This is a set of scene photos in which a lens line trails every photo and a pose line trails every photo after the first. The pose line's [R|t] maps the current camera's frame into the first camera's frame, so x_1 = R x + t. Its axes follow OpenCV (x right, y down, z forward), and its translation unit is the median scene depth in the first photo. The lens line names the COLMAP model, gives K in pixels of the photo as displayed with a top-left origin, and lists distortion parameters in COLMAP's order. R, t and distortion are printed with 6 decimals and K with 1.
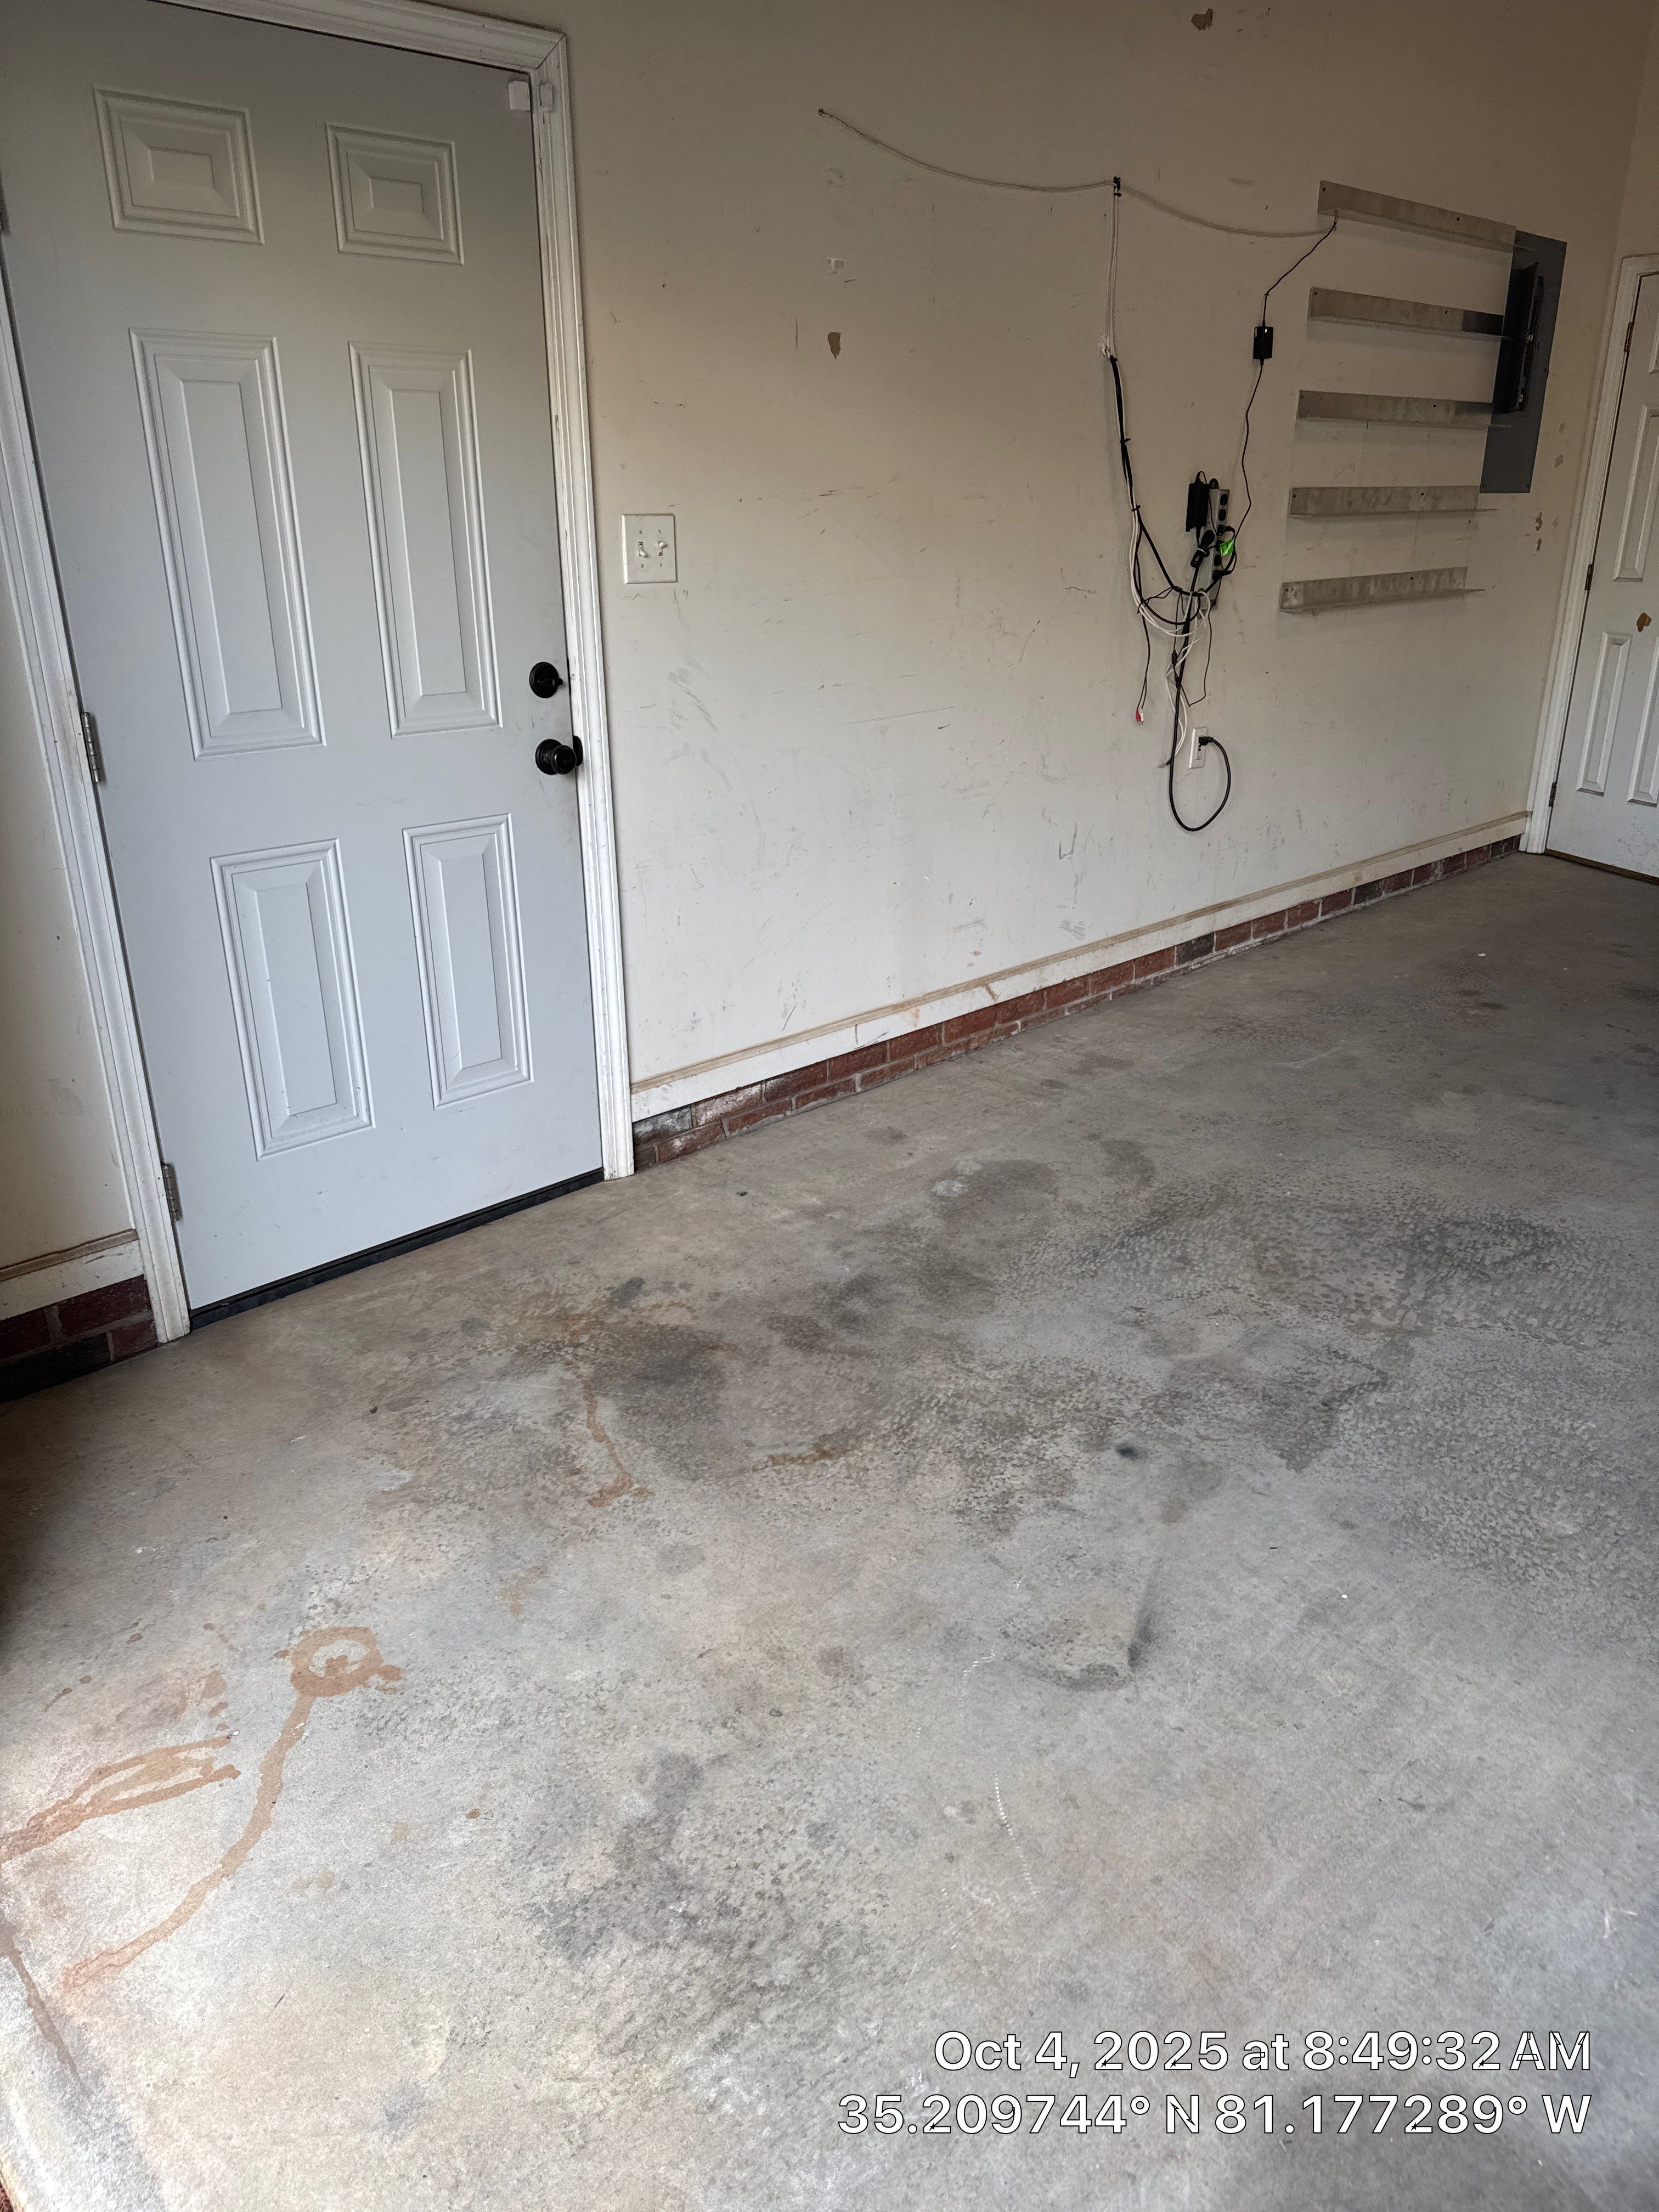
lens RADIAL K [[1546.8, 0, 822.3], [0, 1546.8, 1127.8], [0, 0, 1]] dist [0.029219, -0.037717]
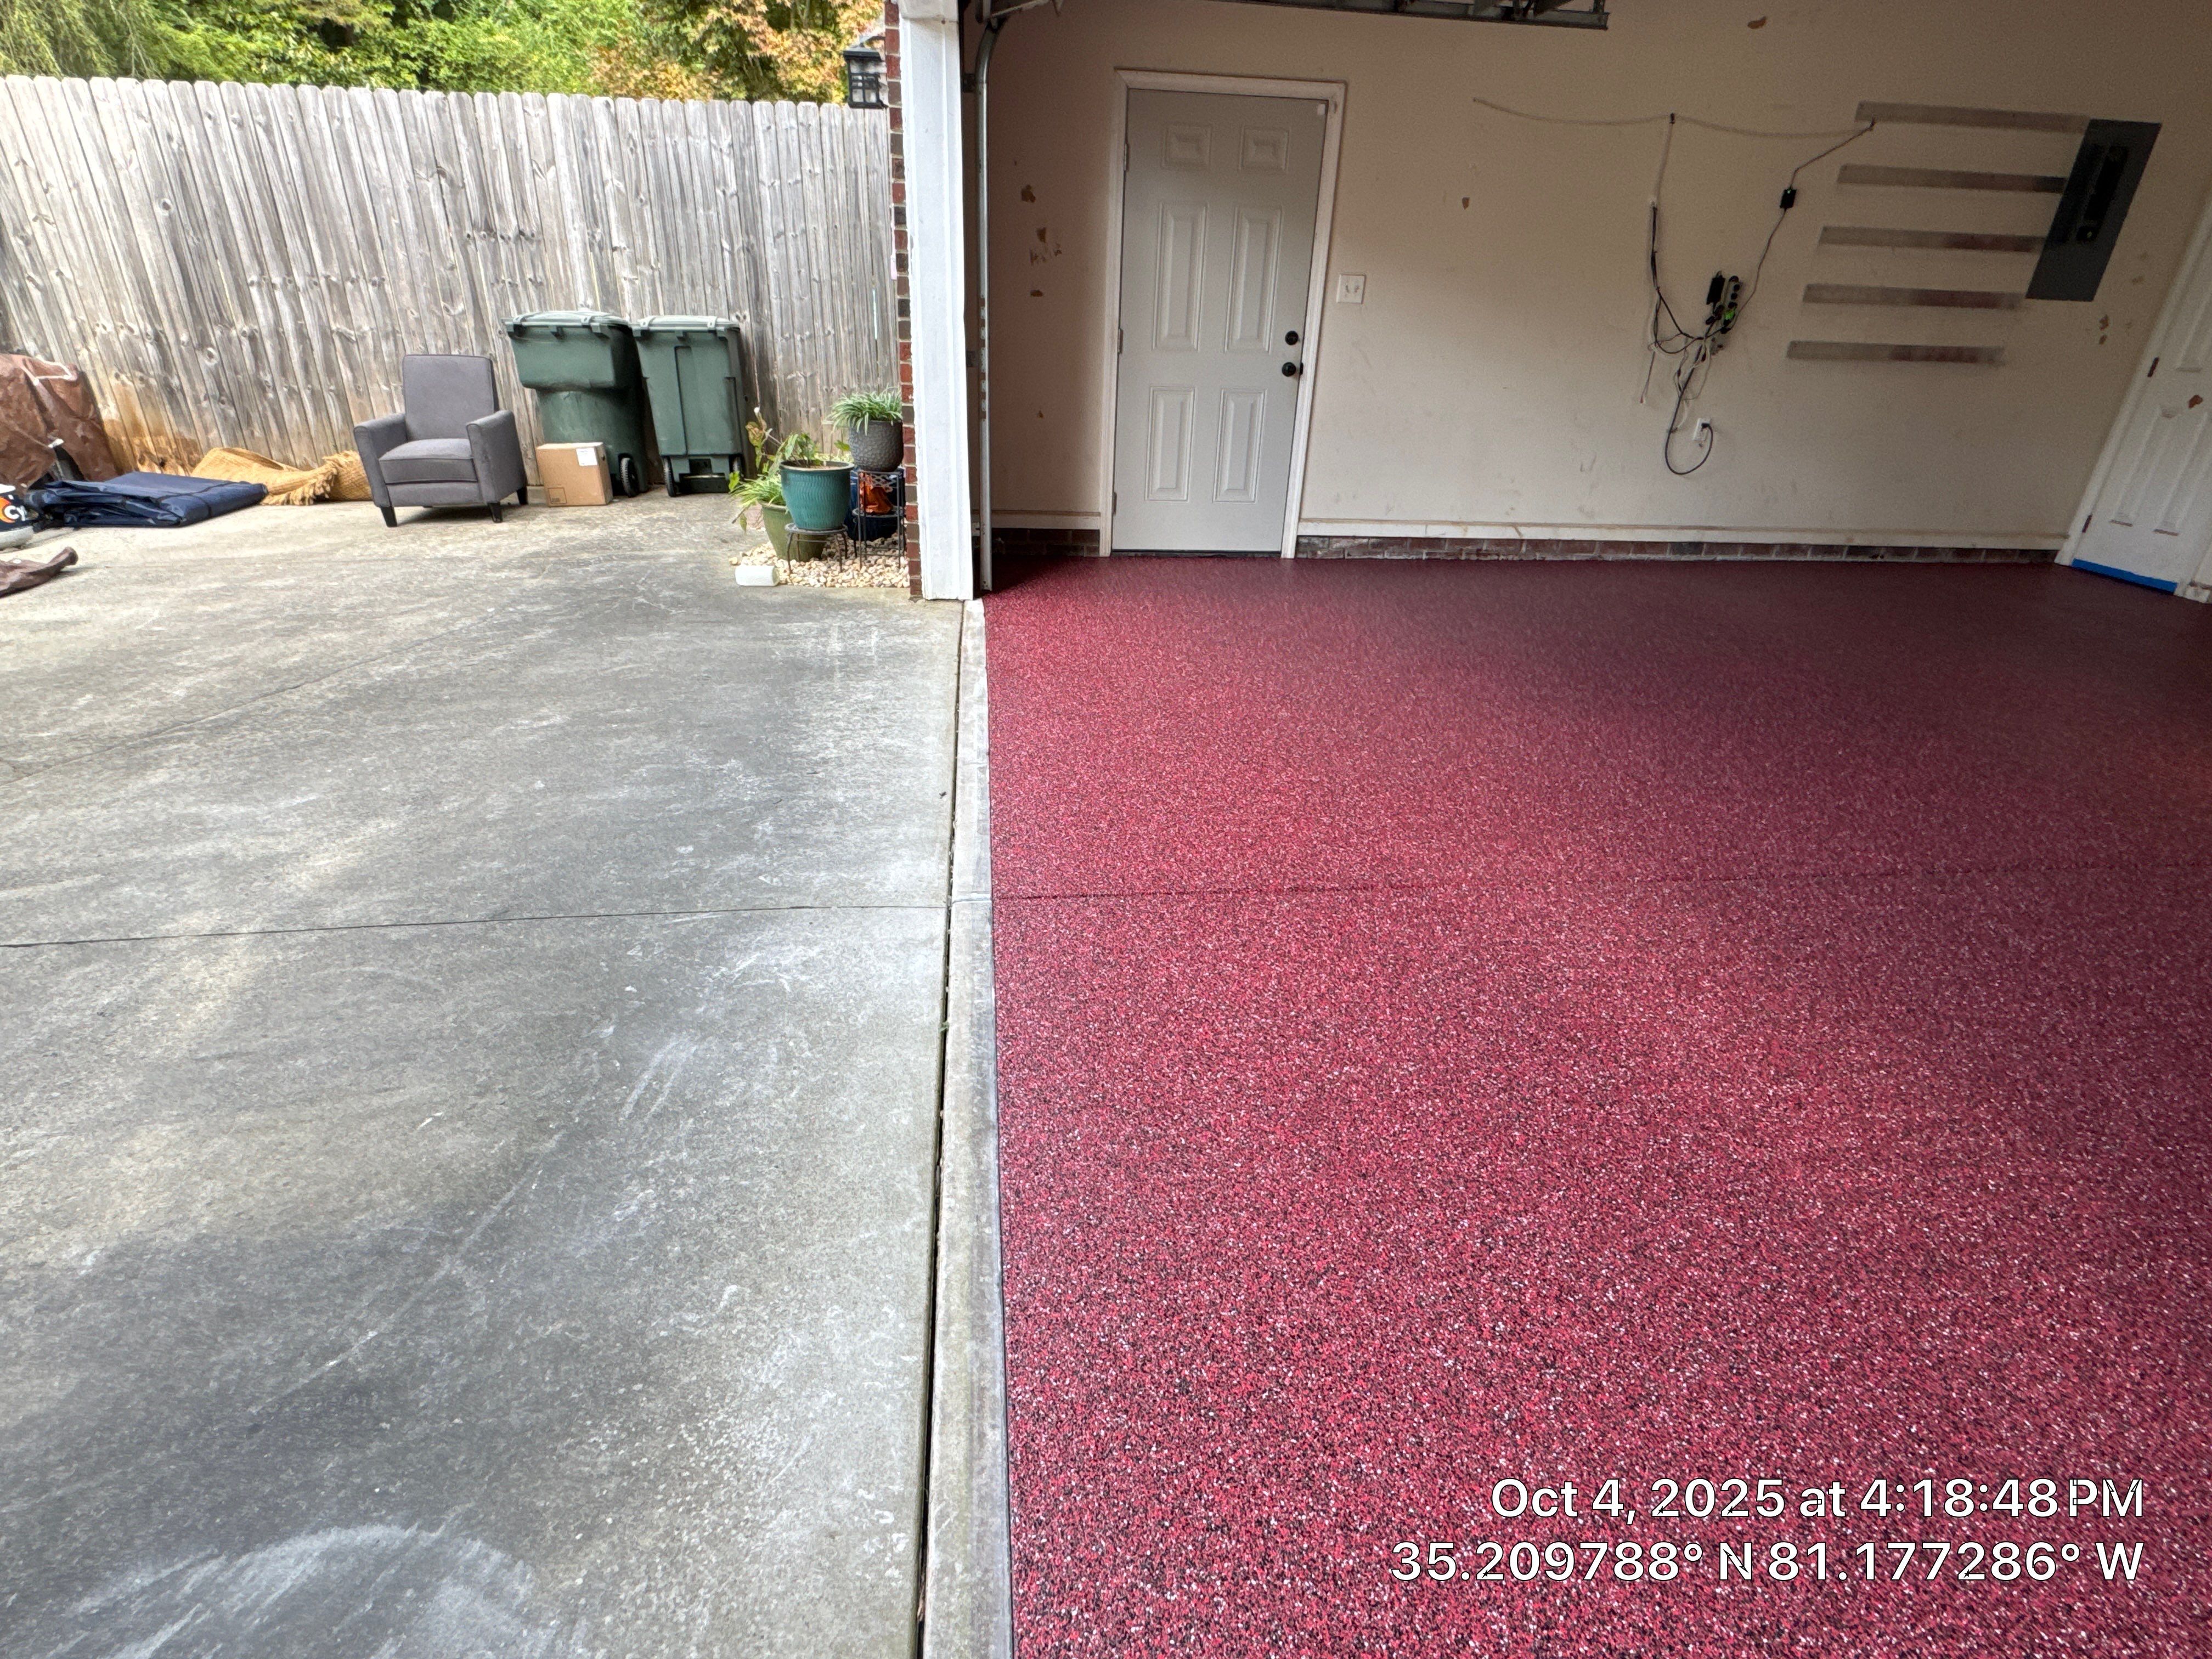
lens RADIAL K [[1099.0, 0, 1104.8], [0, 1099.0, 831.8], [0, 0, 1]] dist [0.000119, -0.000697]
pose [[0.789252, 0.304422, -0.533300, 0.530030], [-0.269371, 0.952085, 0.144822, 0.206493], [0.551834, 0.029355, 0.833437, -0.442749]]
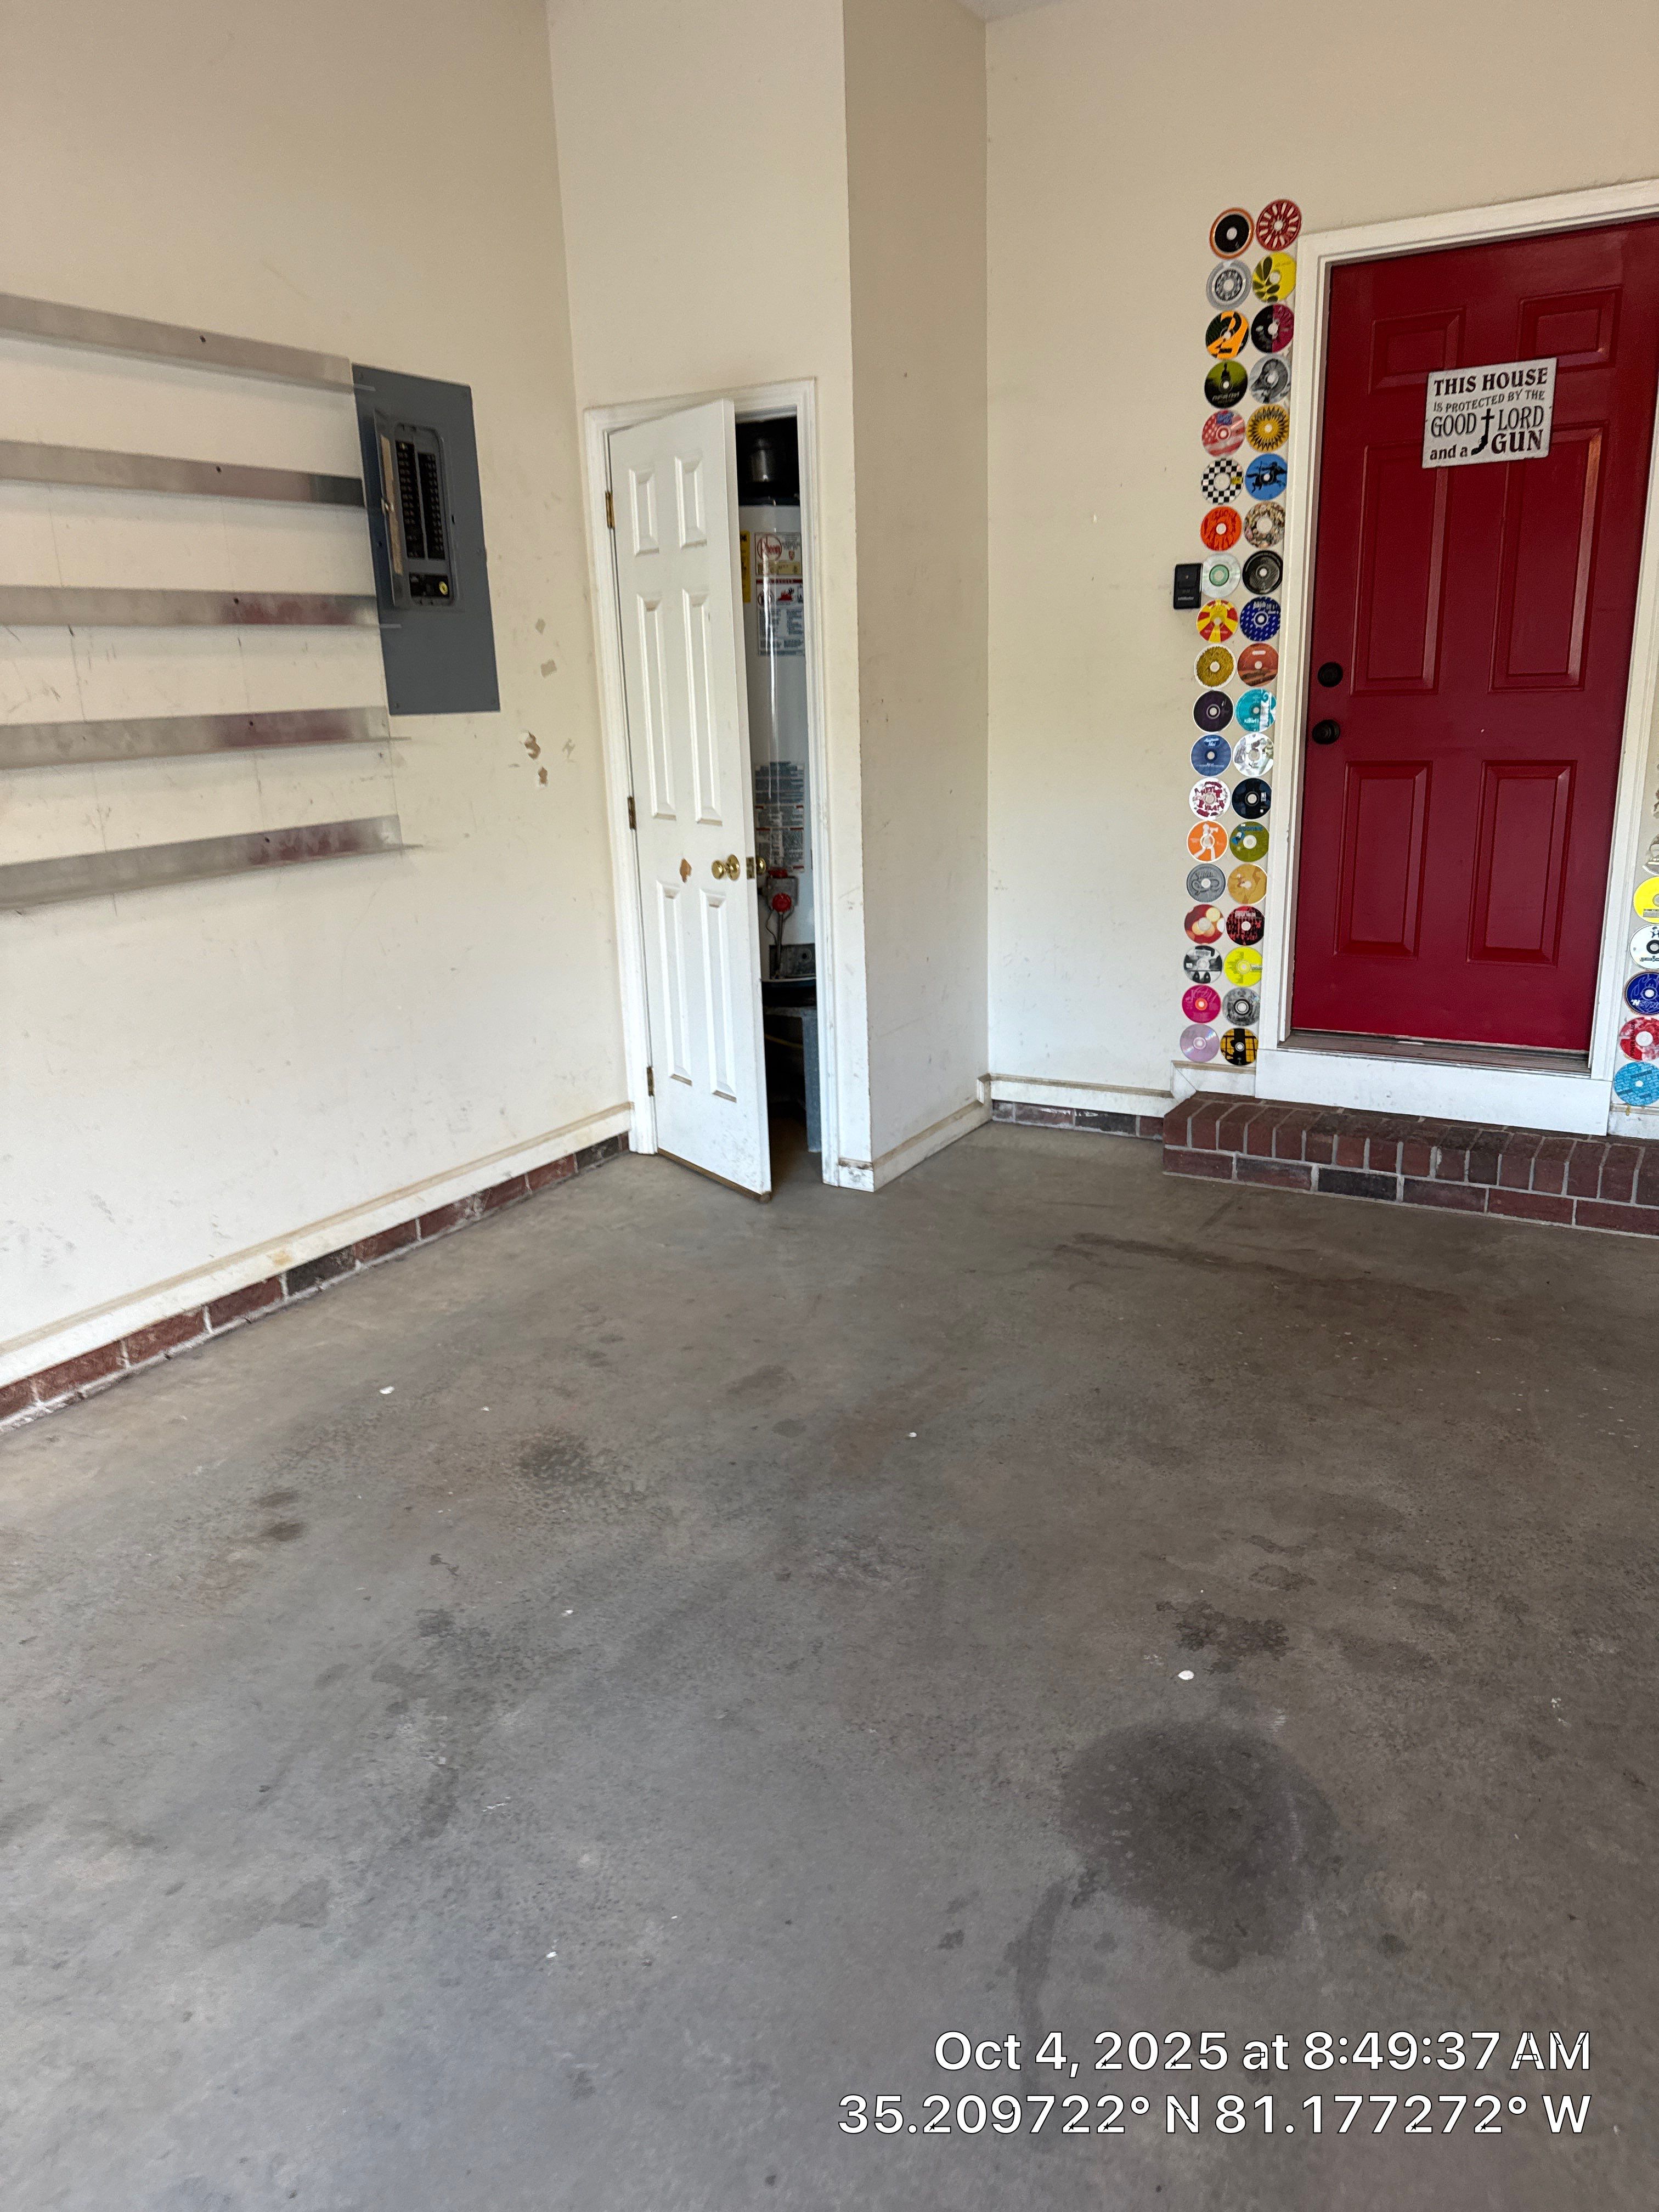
lens RADIAL K [[1546.8, 0, 824.6], [0, 1546.8, 1123.4], [0, 0, 1]] dist [0.029219, -0.037717]
pose [[0.964279, -0.096105, 0.246840, 0.502924], [0.122005, 0.988272, -0.091834, -0.156341], [-0.235119, 0.118670, 0.964695, 0.336273]]
